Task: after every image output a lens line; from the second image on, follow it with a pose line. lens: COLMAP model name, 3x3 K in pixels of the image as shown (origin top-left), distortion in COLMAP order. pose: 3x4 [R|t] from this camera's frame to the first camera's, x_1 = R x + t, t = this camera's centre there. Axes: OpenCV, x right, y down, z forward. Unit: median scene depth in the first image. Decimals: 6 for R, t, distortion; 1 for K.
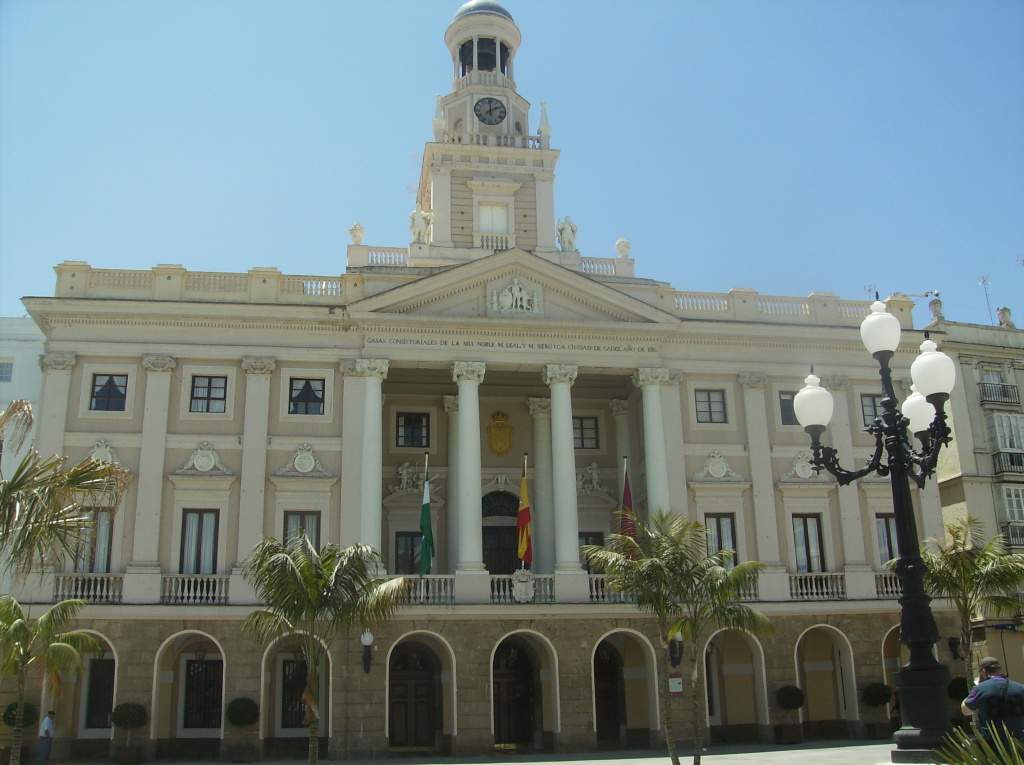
lens RADIAL K [[1048.9, 0, 512.0], [0, 1048.9, 382.5], [0, 0, 1]] dist [-0.086918, -0.009932]
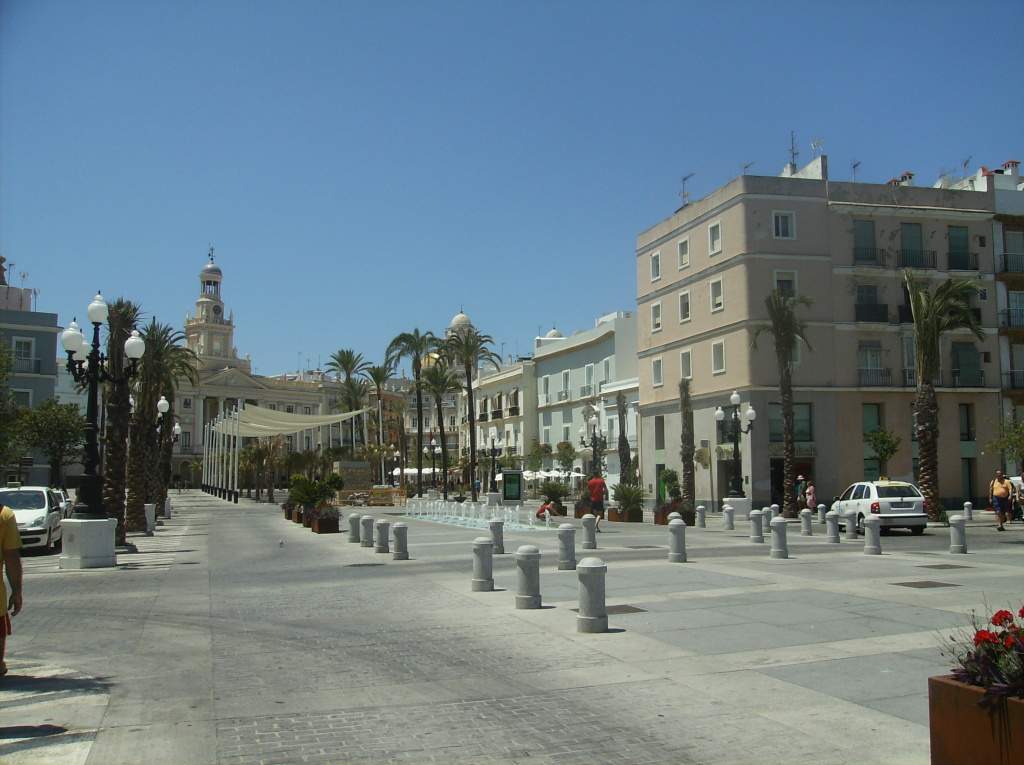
lens RADIAL K [[1048.9, 0, 512.0], [0, 1048.9, 382.5], [0, 0, 1]] dist [-0.086918, -0.009932]
pose [[0.780317, 0.089171, 0.618995, -1.614419], [-0.216958, 0.966911, 0.134210, -0.829788], [-0.586545, -0.239022, 0.773843, -2.693892]]
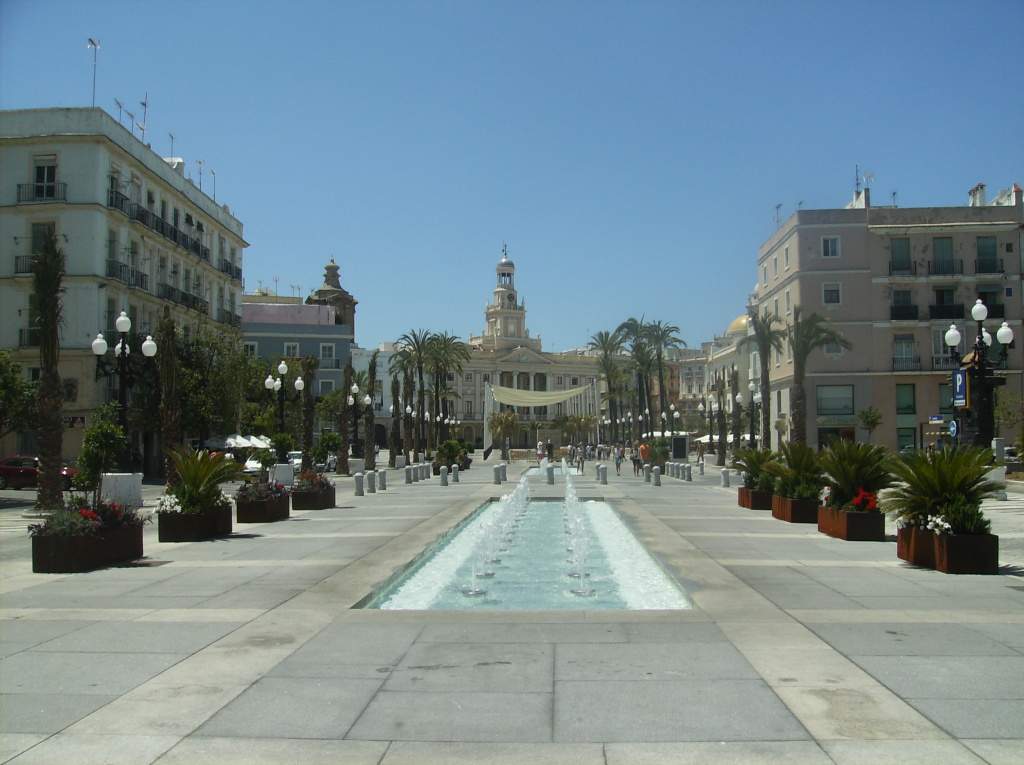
lens RADIAL K [[1048.9, 0, 512.0], [0, 1048.9, 382.5], [0, 0, 1]] dist [-0.086918, -0.009932]
pose [[0.943354, 0.046119, 0.328568, -1.583899], [-0.127709, 0.964466, 0.231290, -1.047363], [-0.306226, -0.260149, 0.915723, -3.321054]]
